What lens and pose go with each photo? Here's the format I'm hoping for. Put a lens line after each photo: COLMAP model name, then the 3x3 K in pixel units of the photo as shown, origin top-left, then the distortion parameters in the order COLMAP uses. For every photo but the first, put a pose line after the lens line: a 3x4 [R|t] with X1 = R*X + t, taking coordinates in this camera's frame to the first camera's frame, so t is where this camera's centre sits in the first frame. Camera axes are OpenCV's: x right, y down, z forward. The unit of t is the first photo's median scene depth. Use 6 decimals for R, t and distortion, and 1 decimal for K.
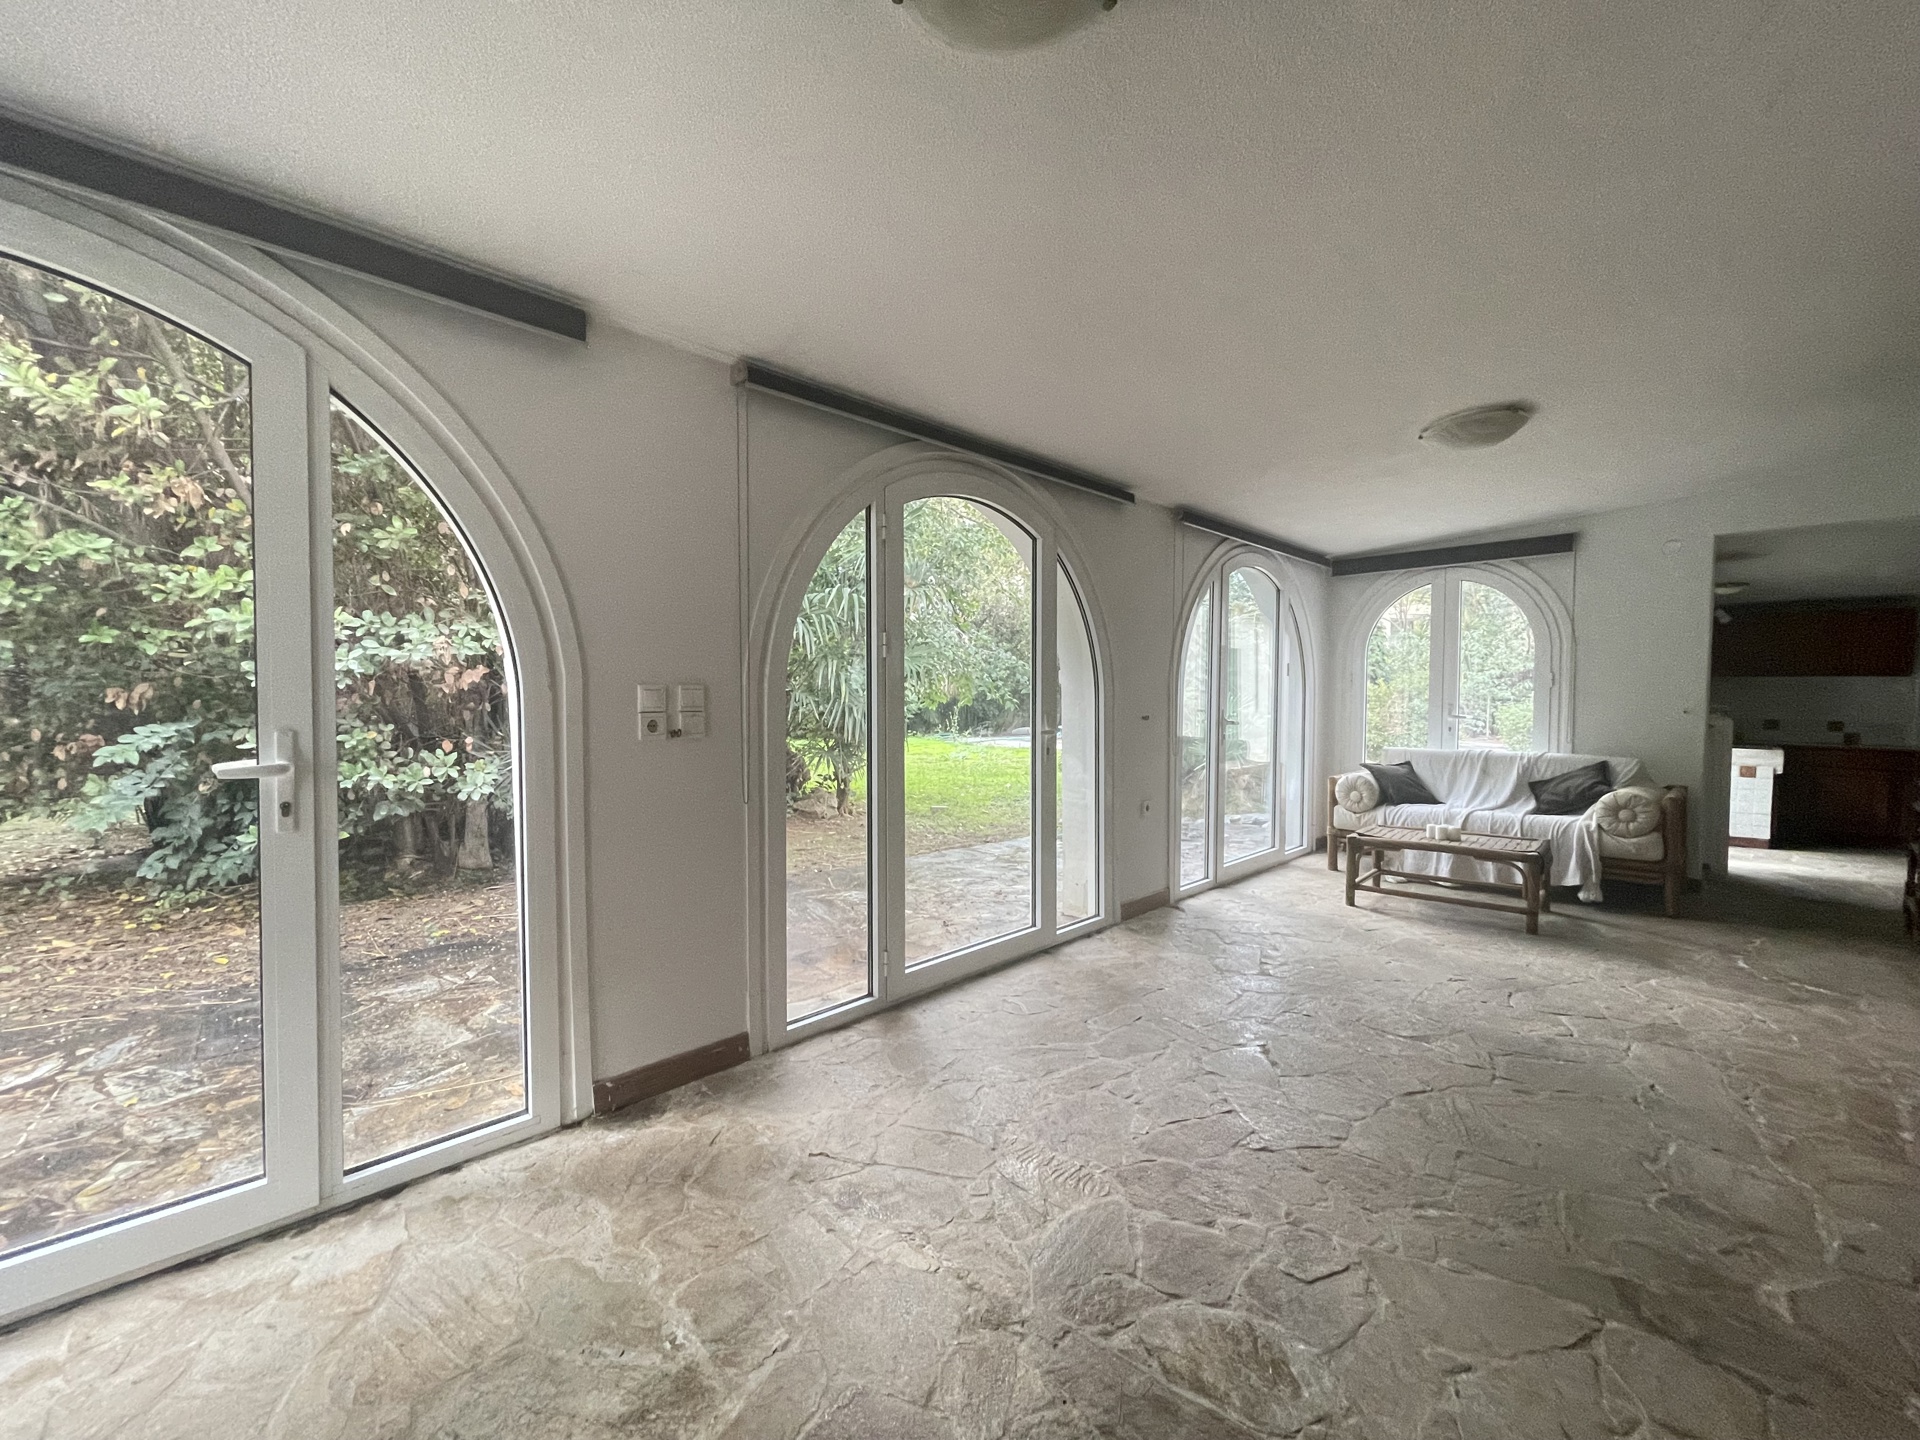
lens RADIAL K [[774.2, 0, 959.5], [0, 774.2, 719.2], [0, 0, 1]] dist [-0.002671, 0.000624]
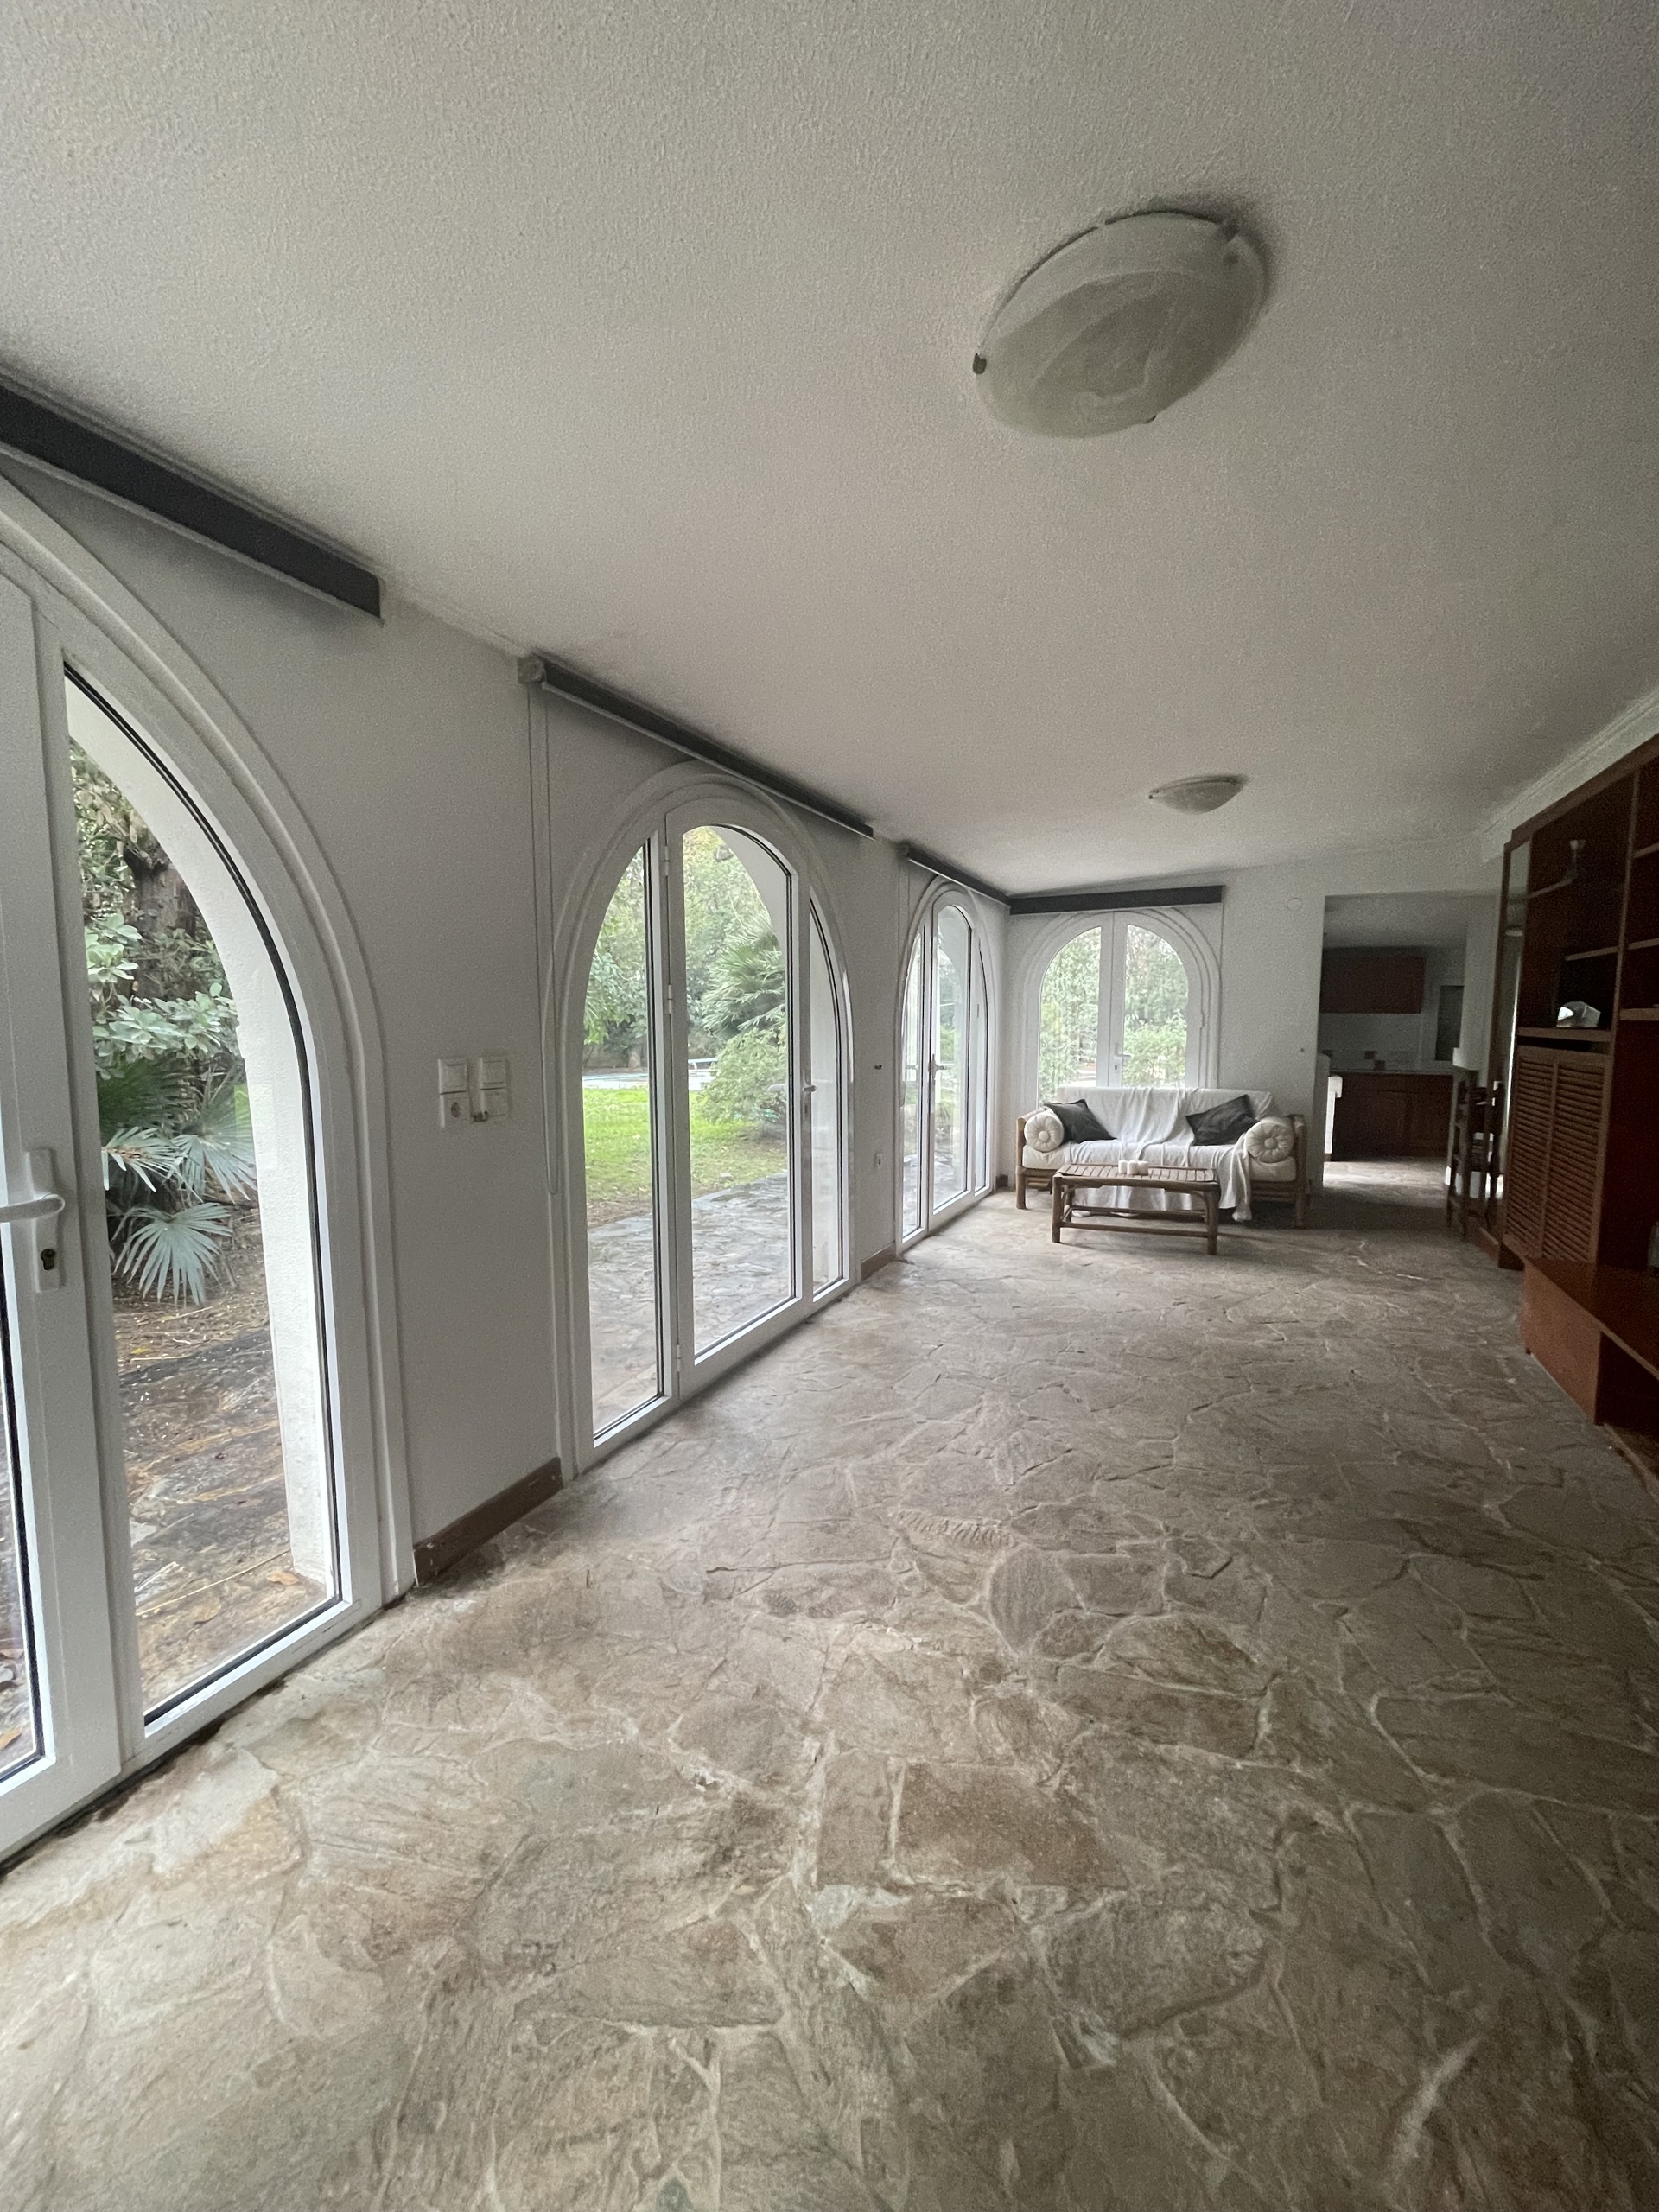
lens RADIAL K [[892.0, 0, 835.7], [0, 892.0, 1104.2], [0, 0, 1]] dist [-0.002671, 0.000624]
pose [[0.937700, -0.036318, 0.345542, -0.269471], [0.014623, 0.997766, 0.065188, -0.040287], [-0.347137, -0.056074, 0.936136, -0.010205]]
